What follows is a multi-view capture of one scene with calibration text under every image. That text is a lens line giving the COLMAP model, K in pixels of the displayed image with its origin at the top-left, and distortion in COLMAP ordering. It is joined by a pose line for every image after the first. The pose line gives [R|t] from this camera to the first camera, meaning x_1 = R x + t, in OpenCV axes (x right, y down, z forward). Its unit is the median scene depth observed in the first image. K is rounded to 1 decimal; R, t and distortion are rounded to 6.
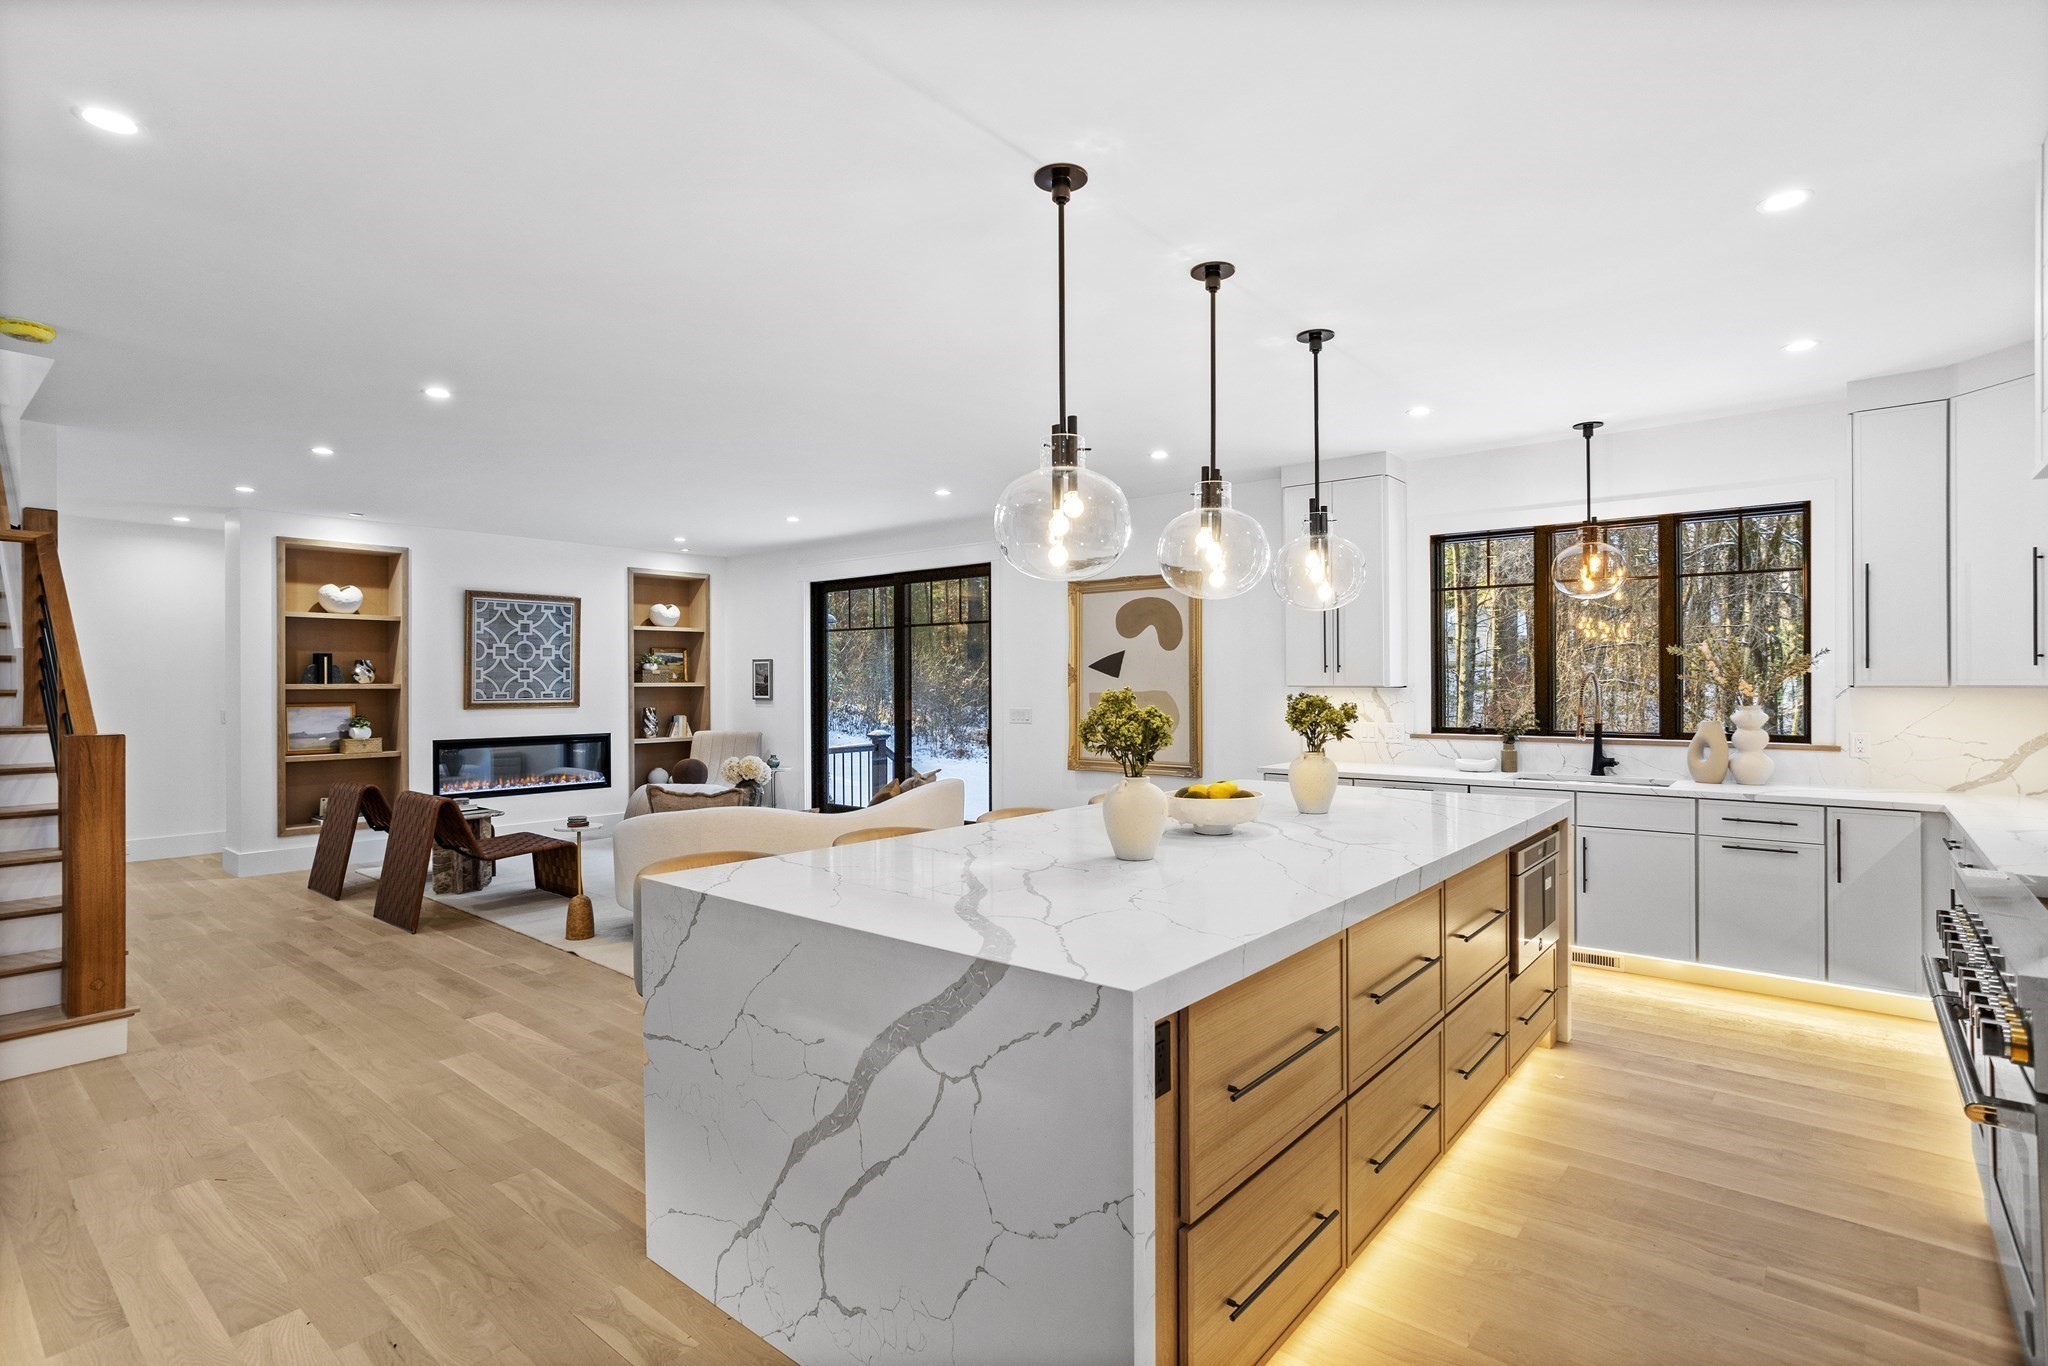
lens RADIAL K [[998.9, 0, 1013.0], [0, 998.9, 682.7], [0, 0, 1]] dist [-0.045130, 0.024403]
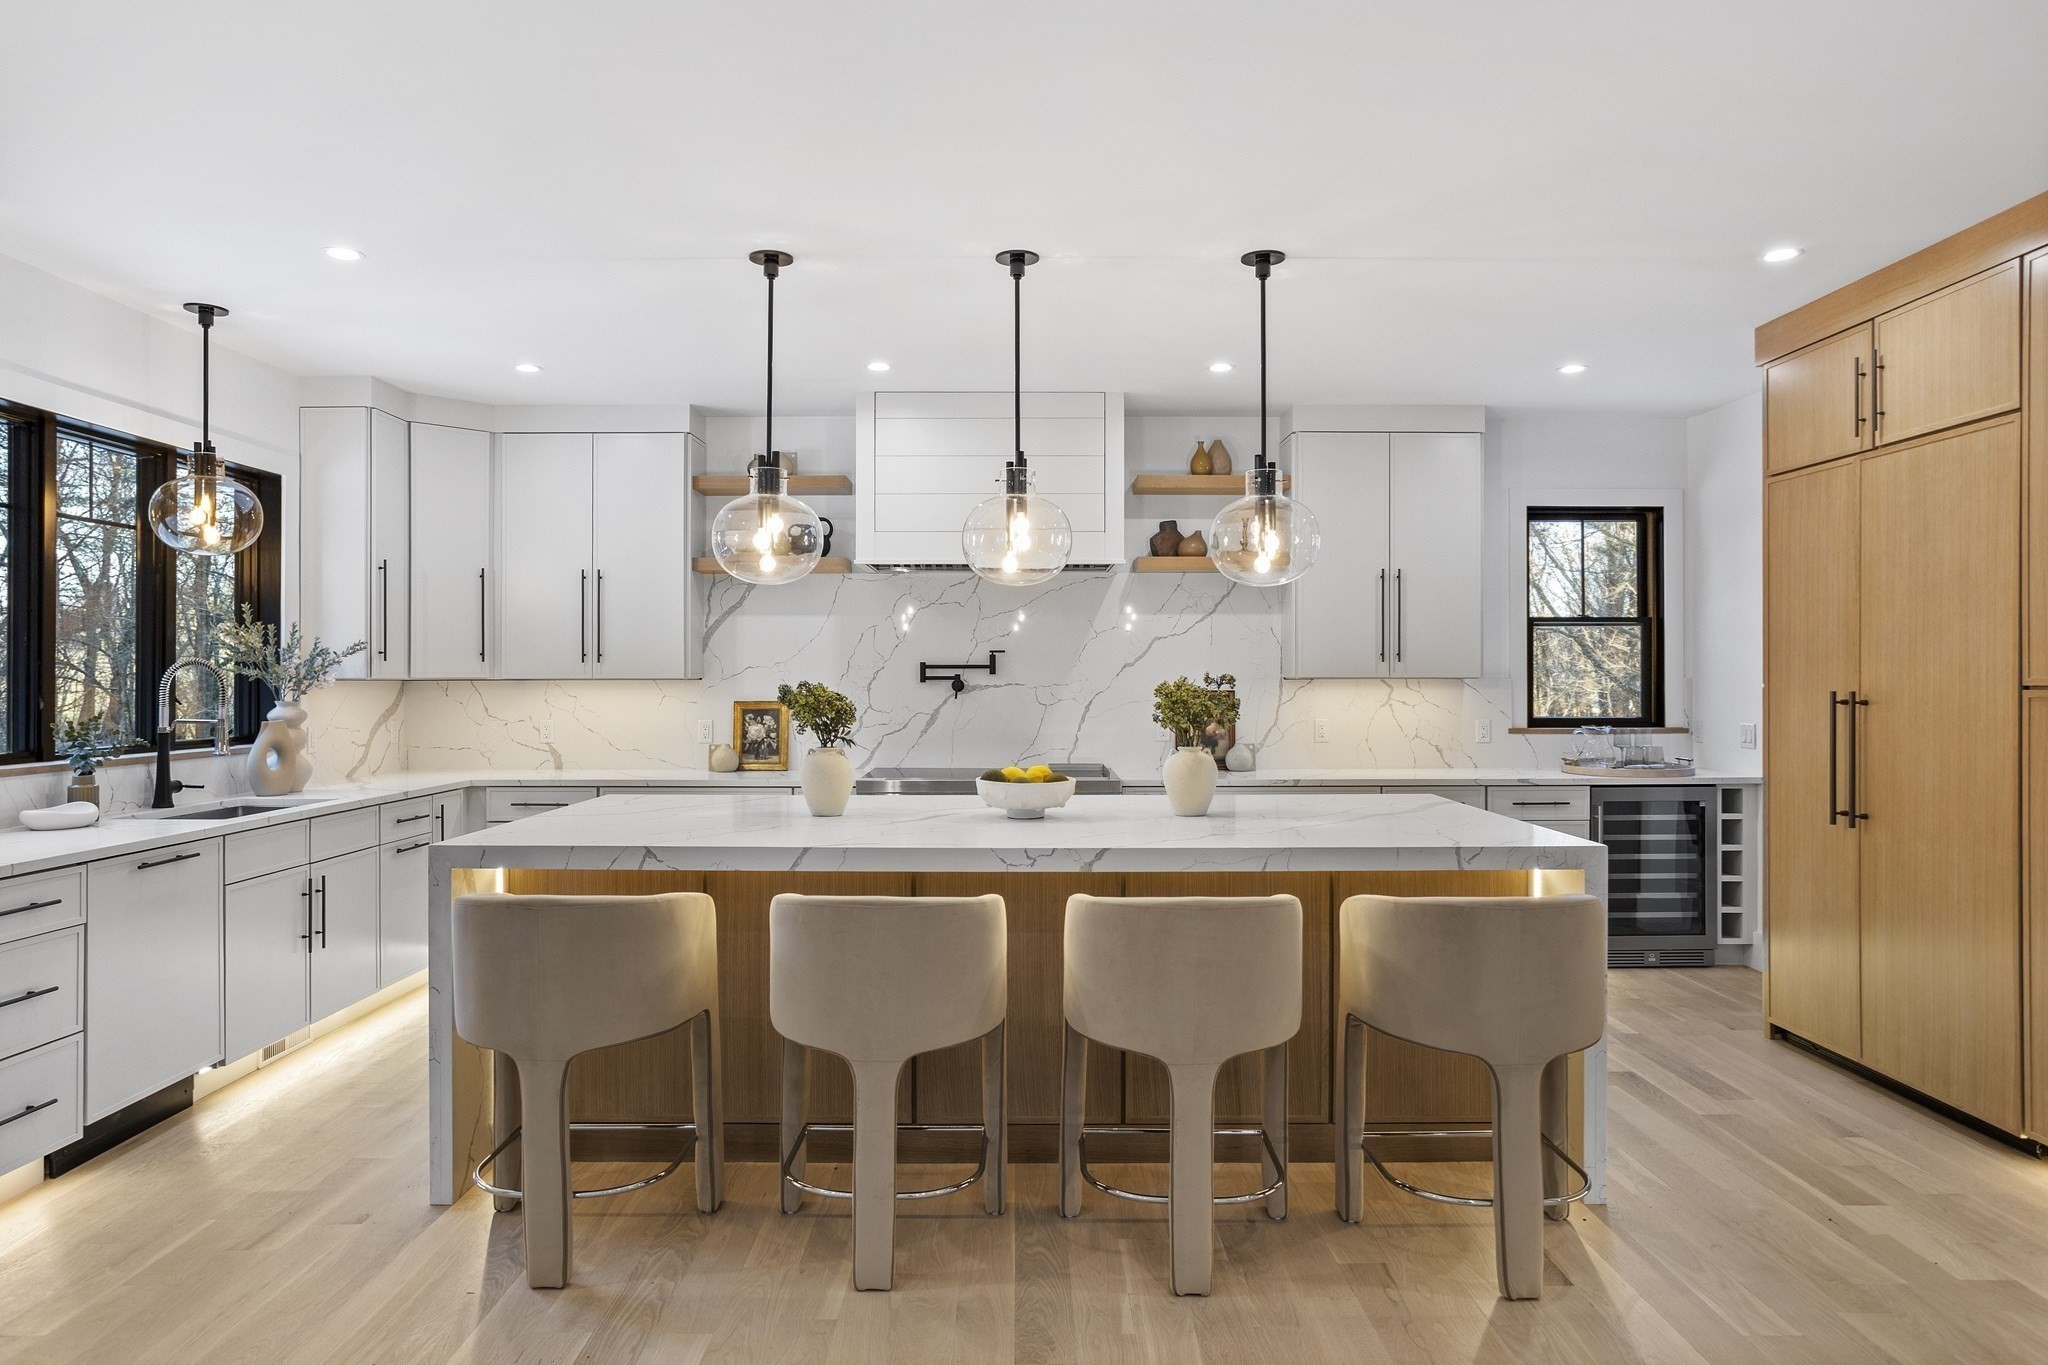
lens RADIAL K [[1260.0, 0, 1031.2], [0, 1260.0, 672.7], [0, 0, 1]] dist [-0.026250, 0.018158]
pose [[-0.658802, 0.008652, 0.752267, -0.438588], [0.003874, 0.999960, -0.008109, 0.008158], [-0.752307, -0.002428, -0.658809, 1.066253]]
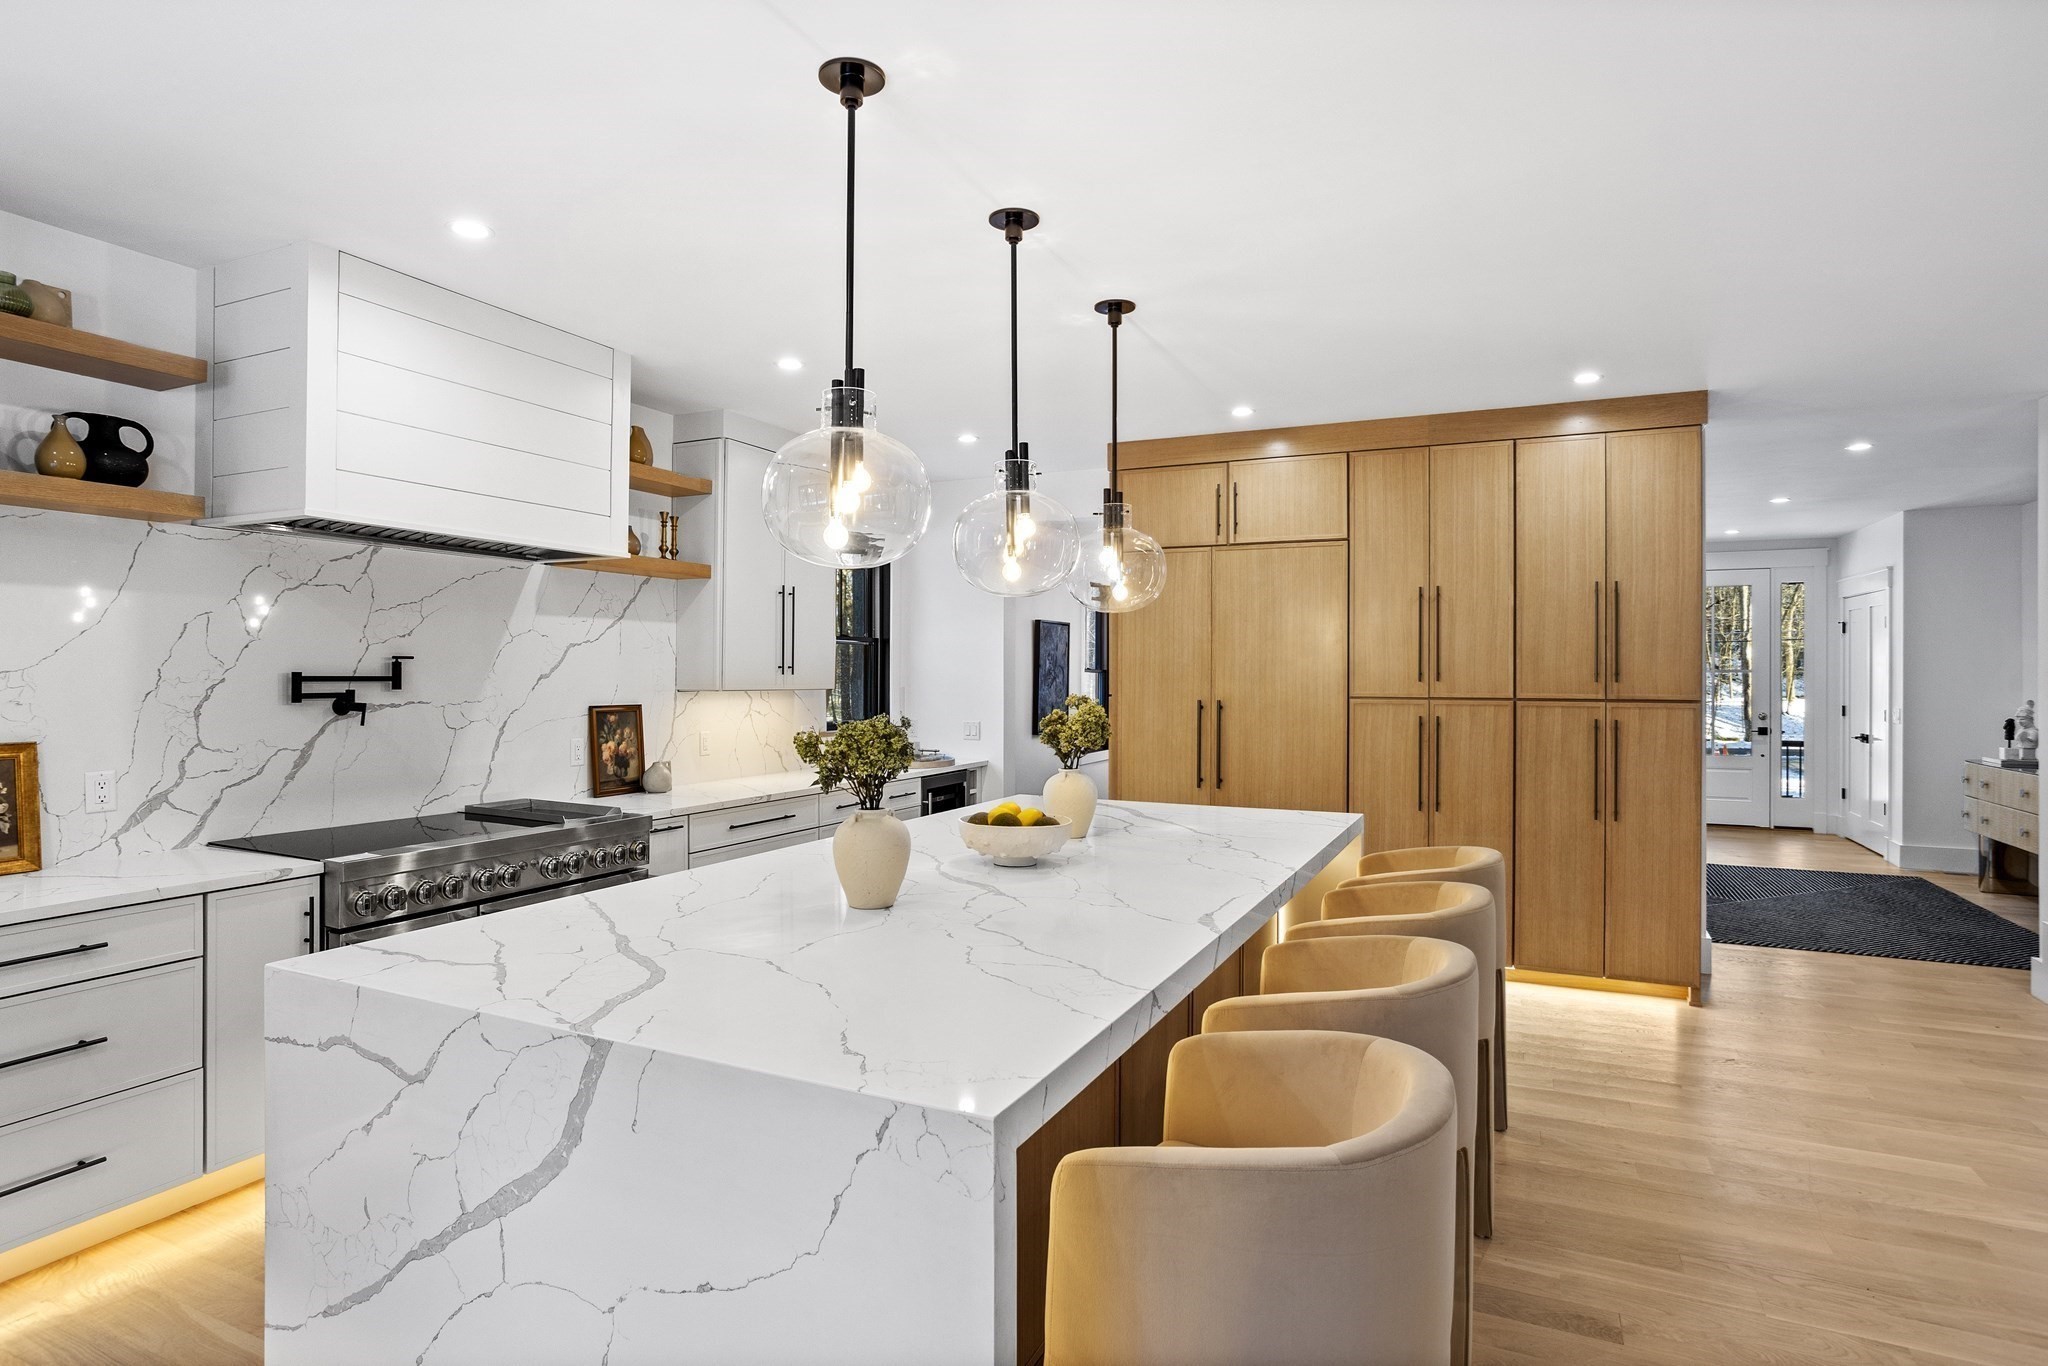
lens RADIAL K [[1055.7, 0, 1013.8], [0, 1055.7, 672.4], [0, 0, 1]] dist [-0.025047, 0.013959]
pose [[-0.966130, 0.001648, -0.258051, 0.259889], [0.002340, 0.999994, -0.002375, -0.008886], [0.258046, -0.002899, -0.966128, 1.101803]]
